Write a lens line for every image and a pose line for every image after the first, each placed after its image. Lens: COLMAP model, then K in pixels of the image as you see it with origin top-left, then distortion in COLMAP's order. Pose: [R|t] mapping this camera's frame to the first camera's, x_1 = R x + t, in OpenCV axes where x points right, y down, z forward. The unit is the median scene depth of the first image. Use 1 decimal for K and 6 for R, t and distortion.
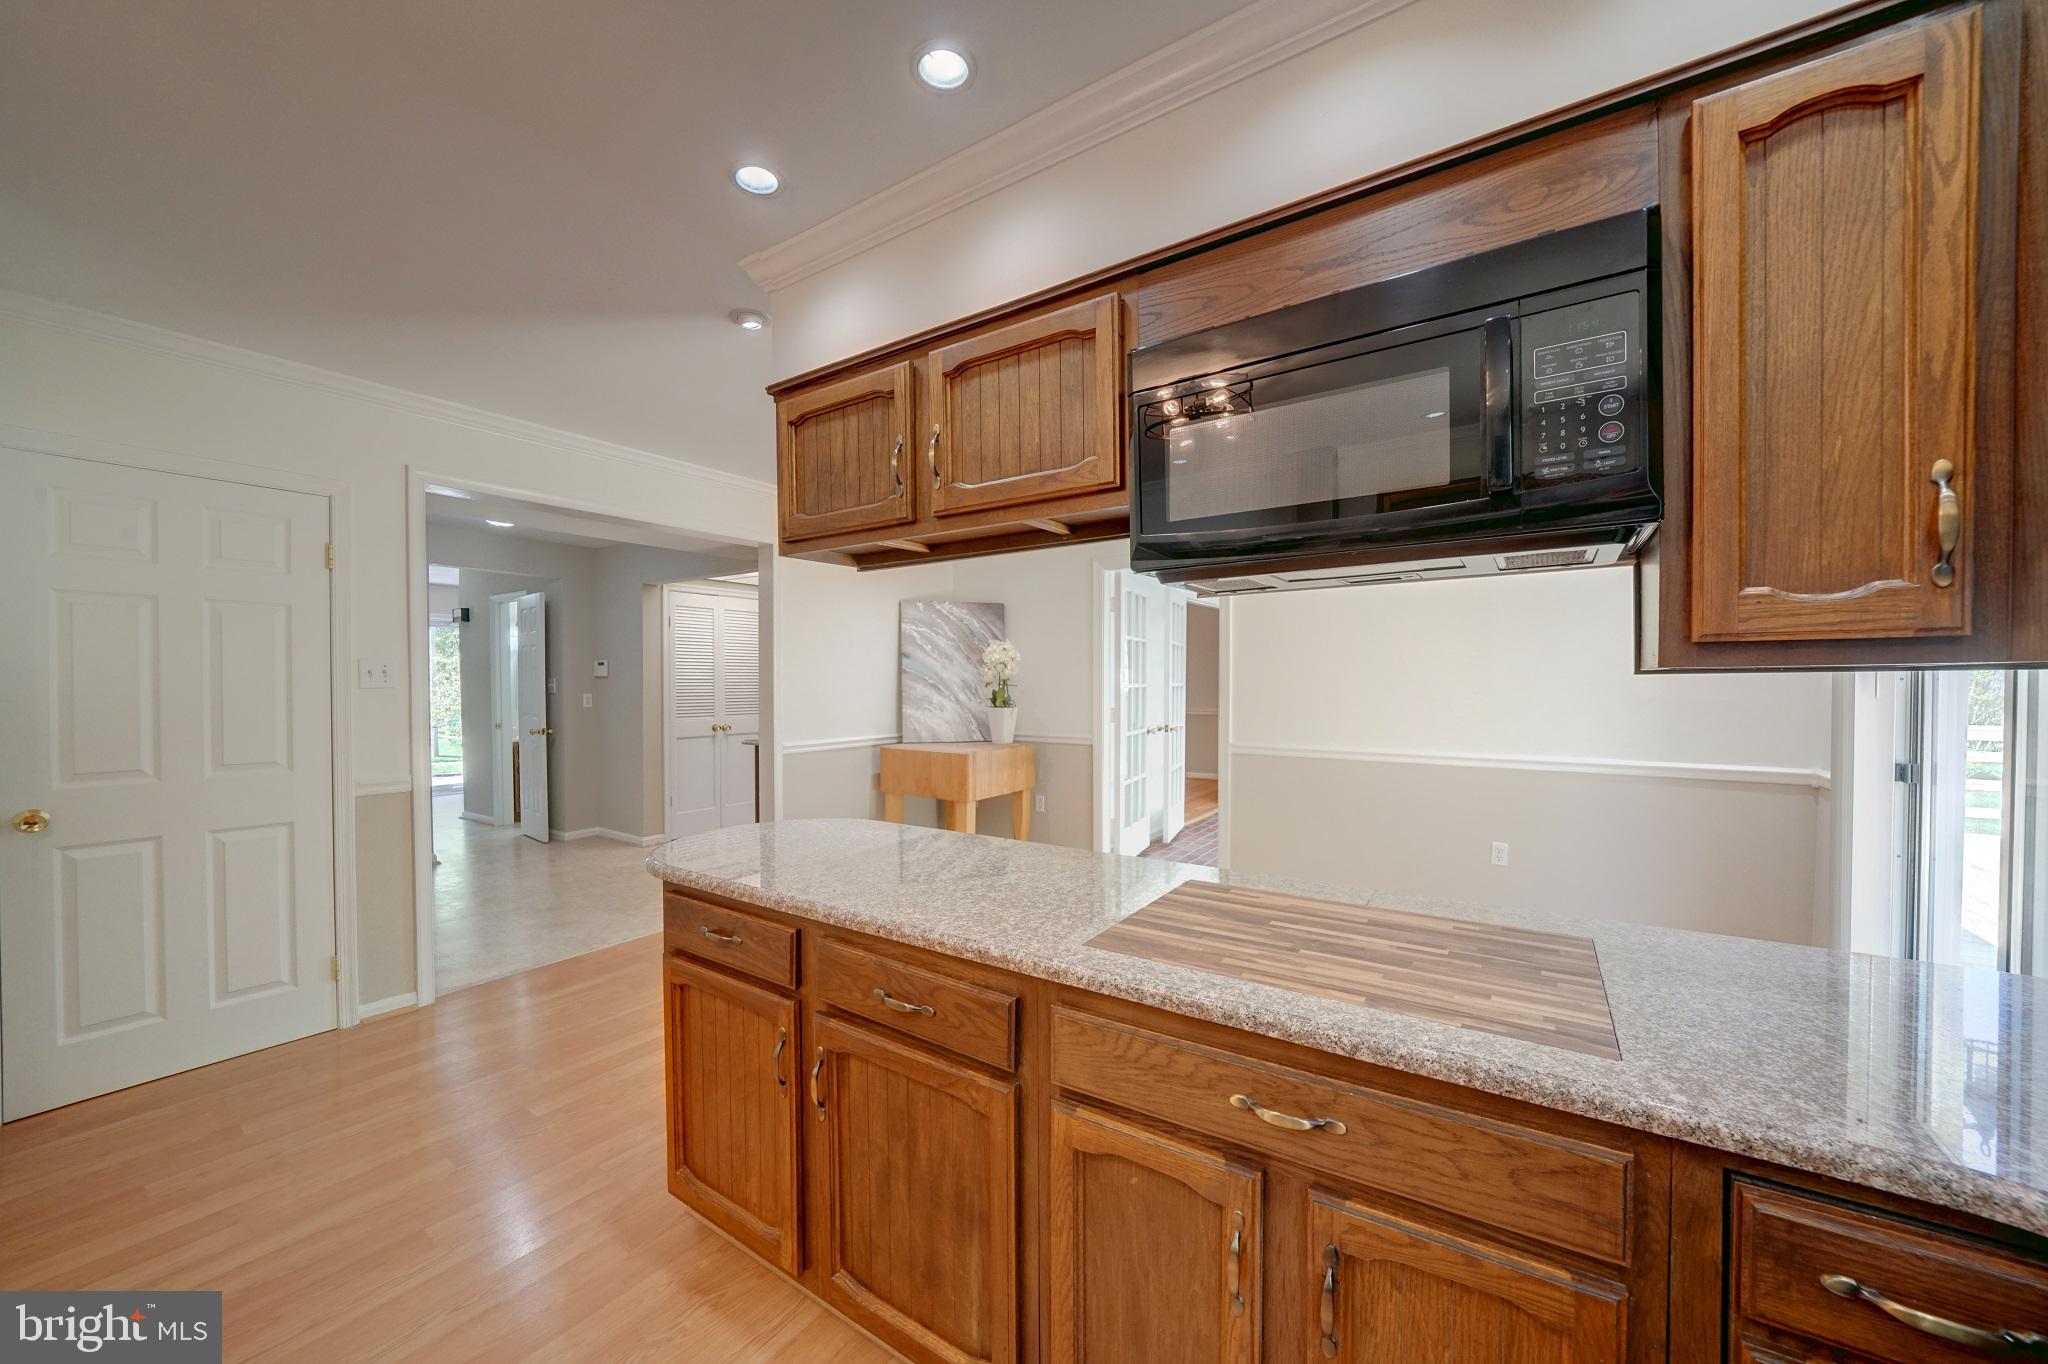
lens RADIAL K [[753.2, 0, 1016.6], [0, 753.2, 695.1], [0, 0, 1]] dist [-0.018623, 0.002480]
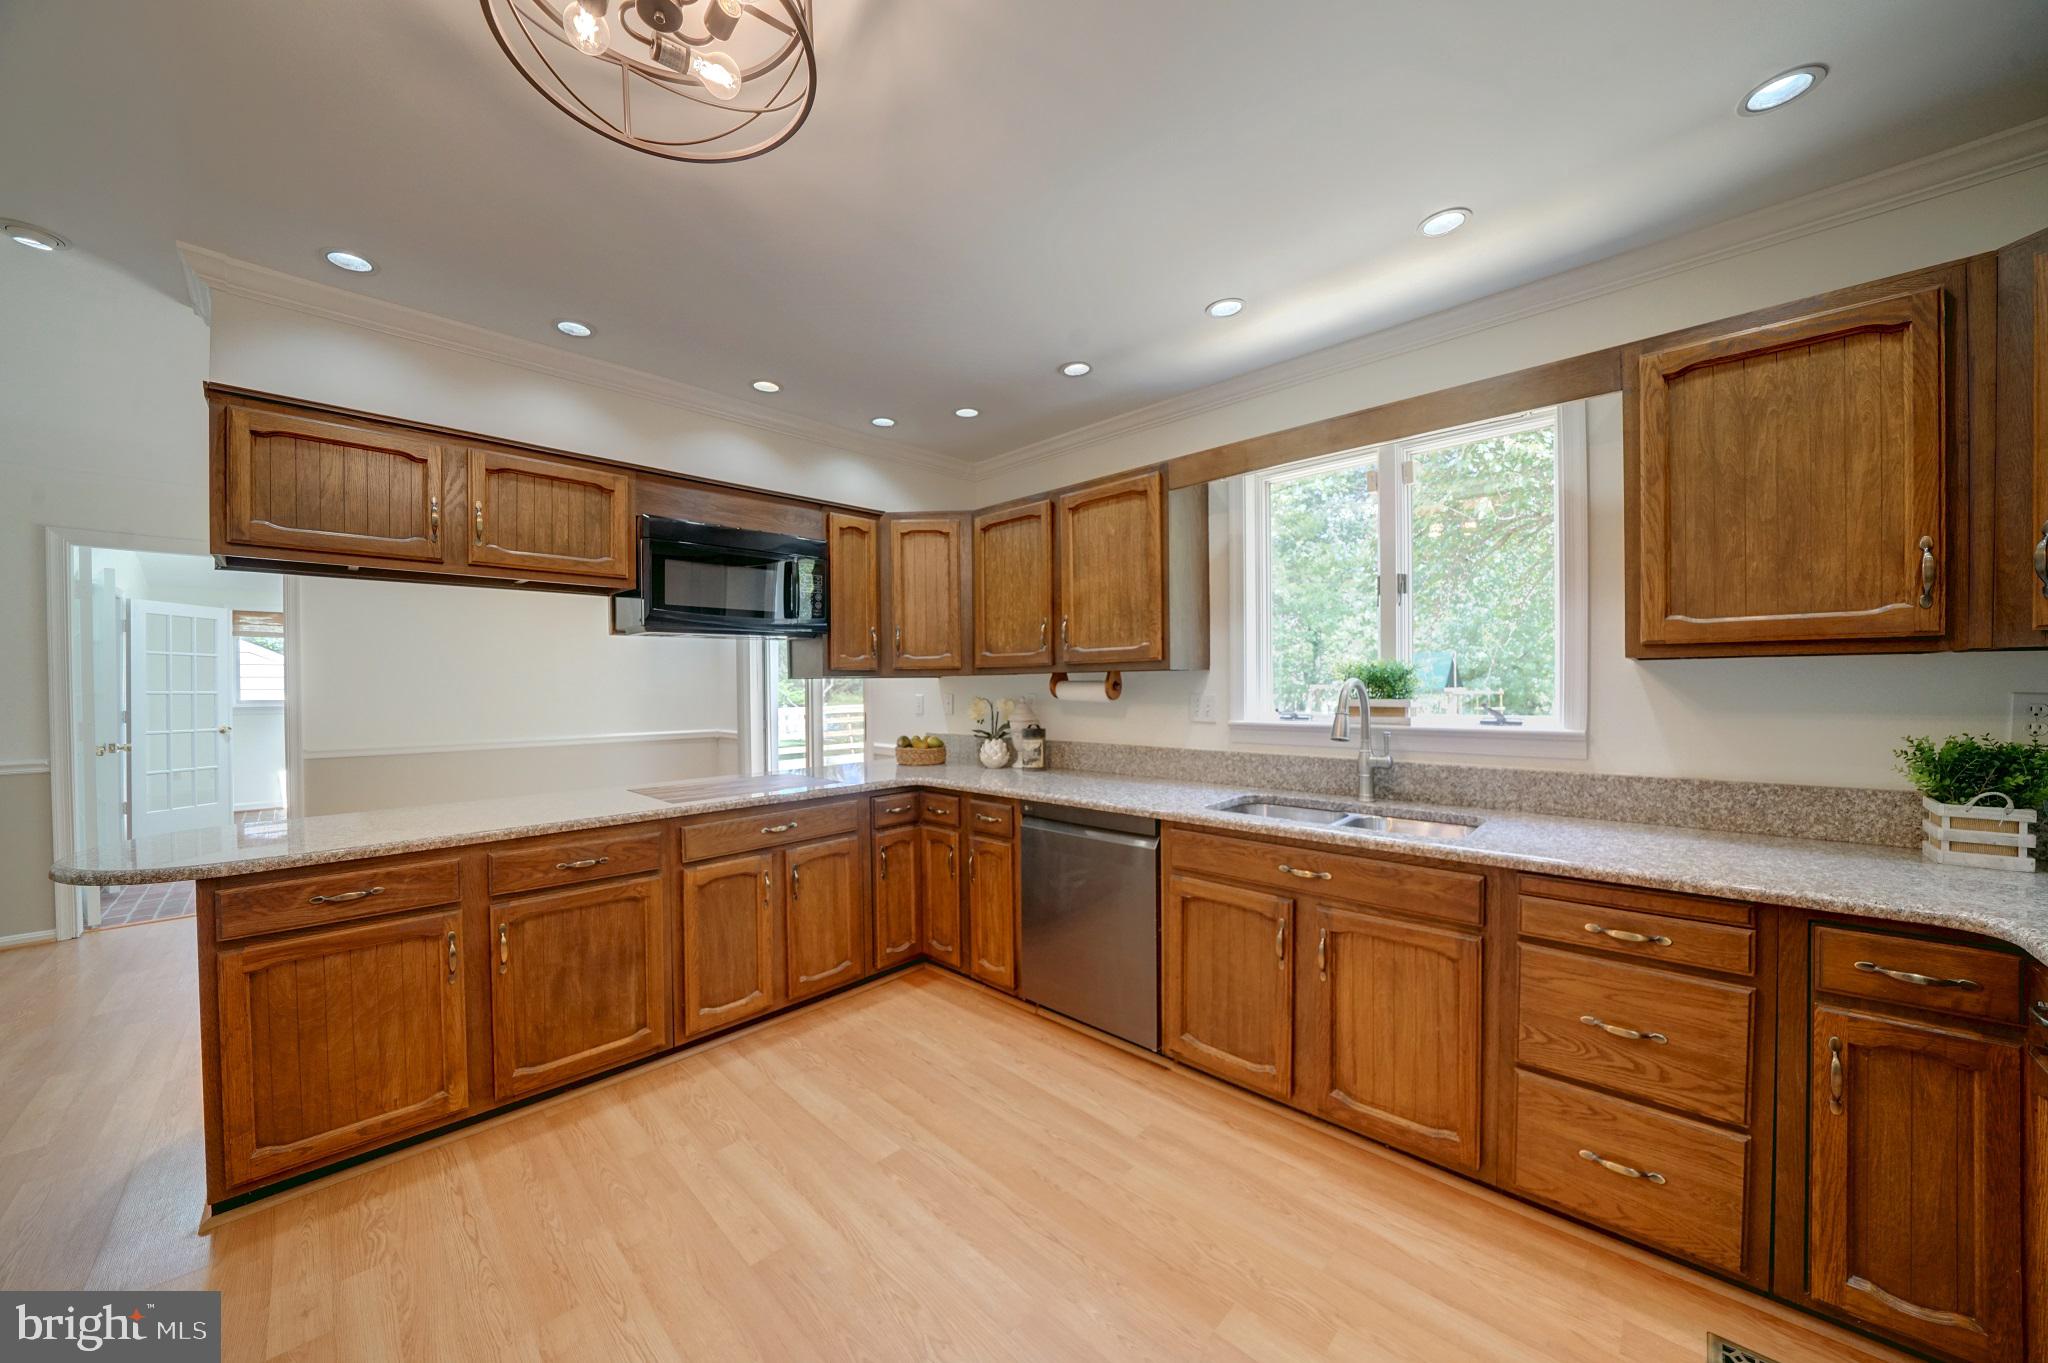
lens RADIAL K [[712.4, 0, 1015.2], [0, 712.4, 692.1], [0, 0, 1]] dist [-0.020732, 0.000444]
pose [[0.166048, -0.009530, 0.986072, -1.655070], [0.025597, 0.999658, 0.005351, 0.027579], [-0.985785, 0.024352, 0.166235, -0.287533]]
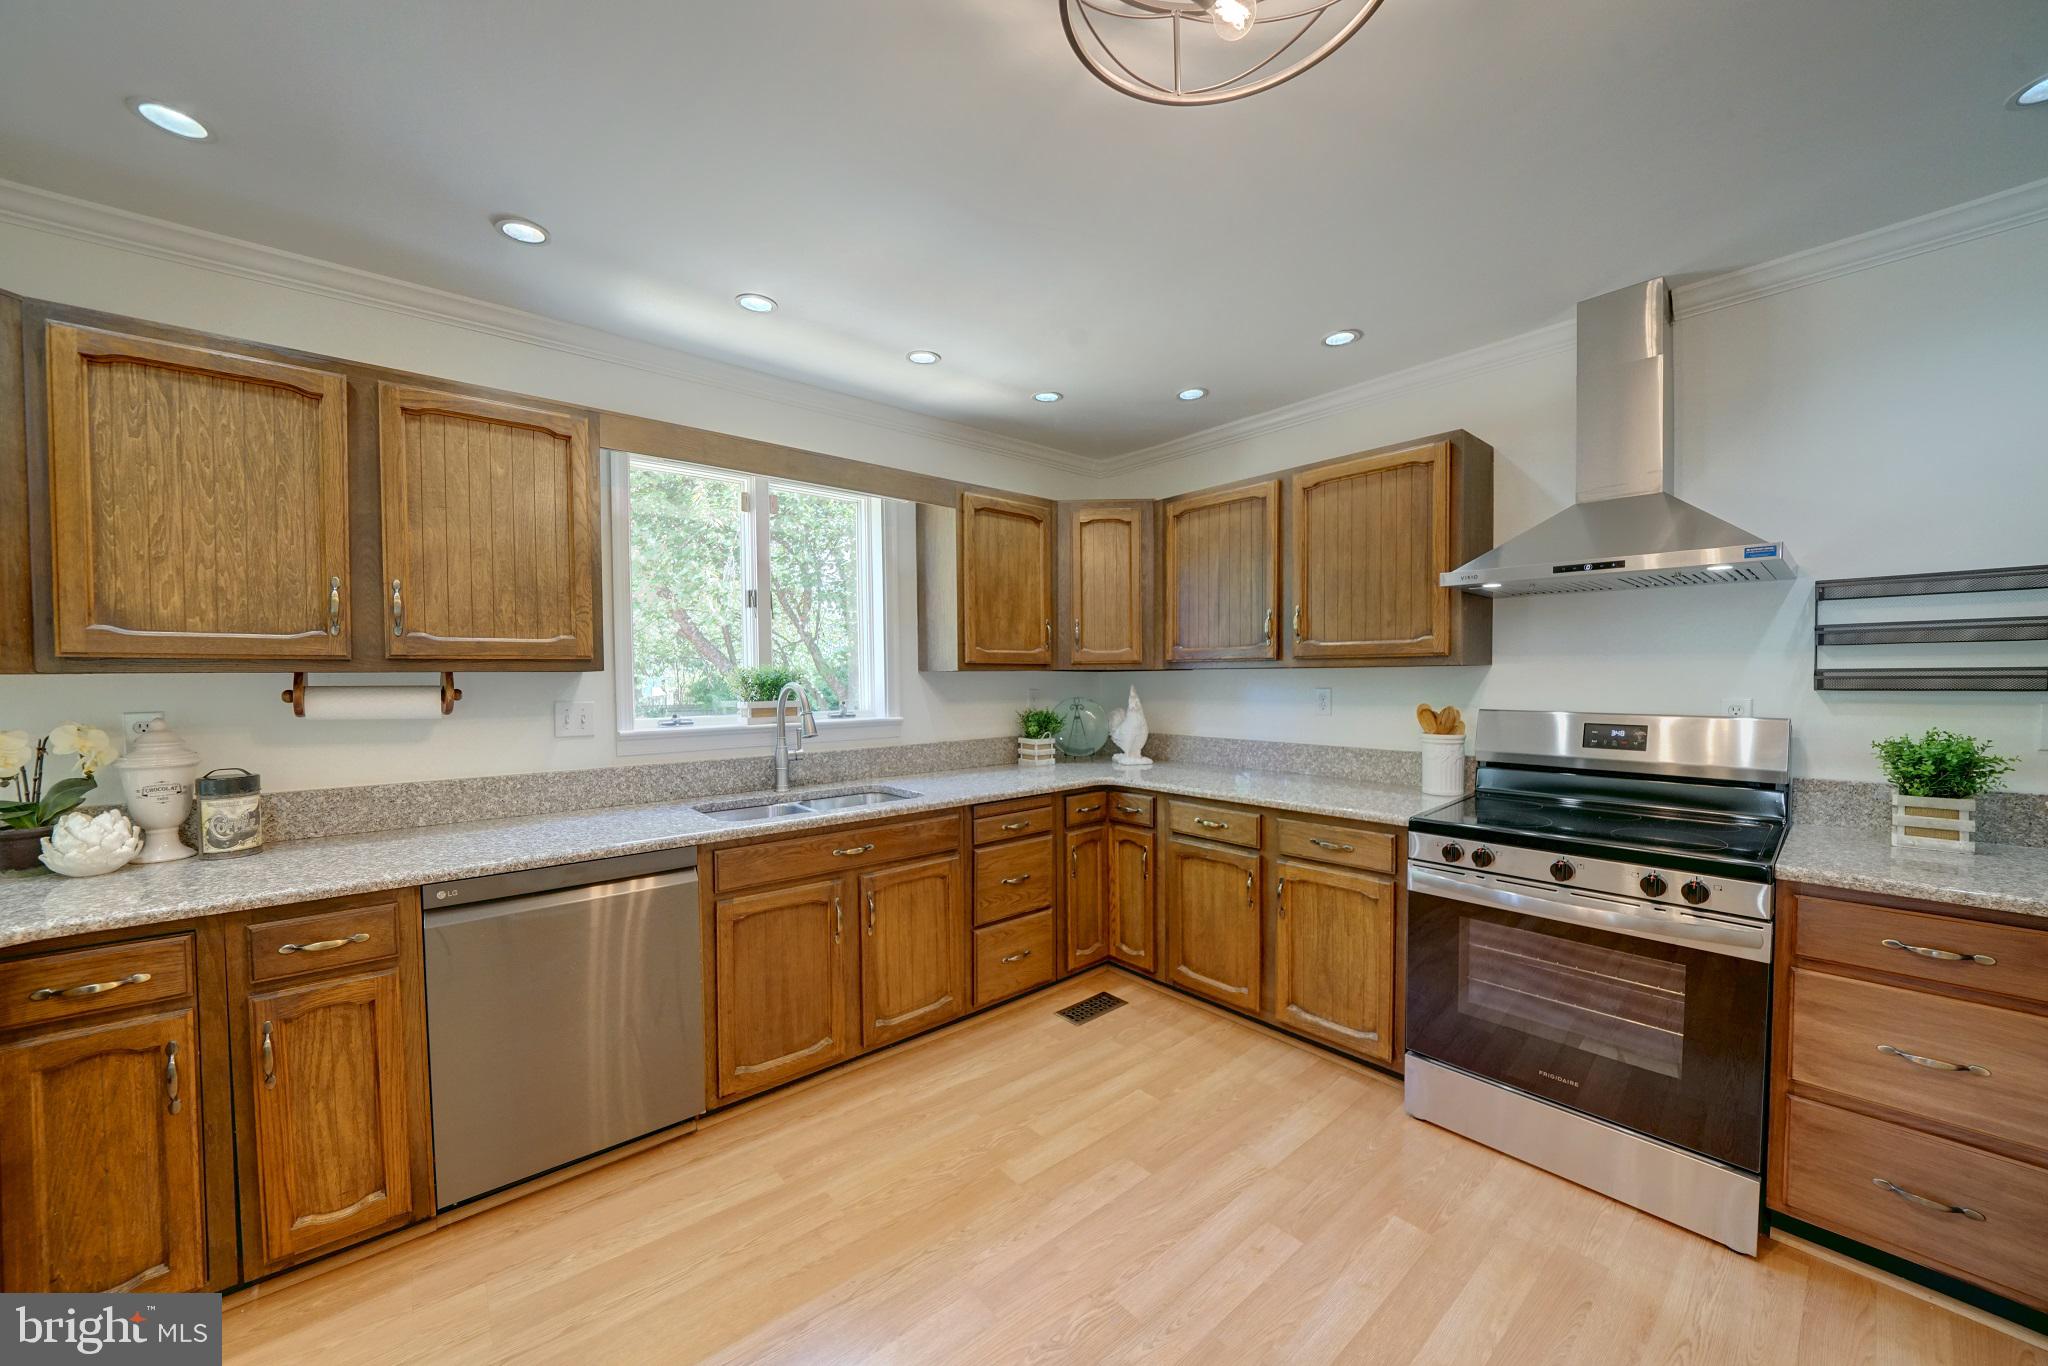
lens RADIAL K [[741.7, 0, 1014.5], [0, 741.7, 696.0], [0, 0, 1]] dist [-0.014765, 0.000307]
pose [[-0.965009, 0.003080, 0.262200, -0.921003], [0.014577, 0.999015, 0.041916, -0.016112], [-0.261812, 0.044271, -0.964103, 1.024044]]
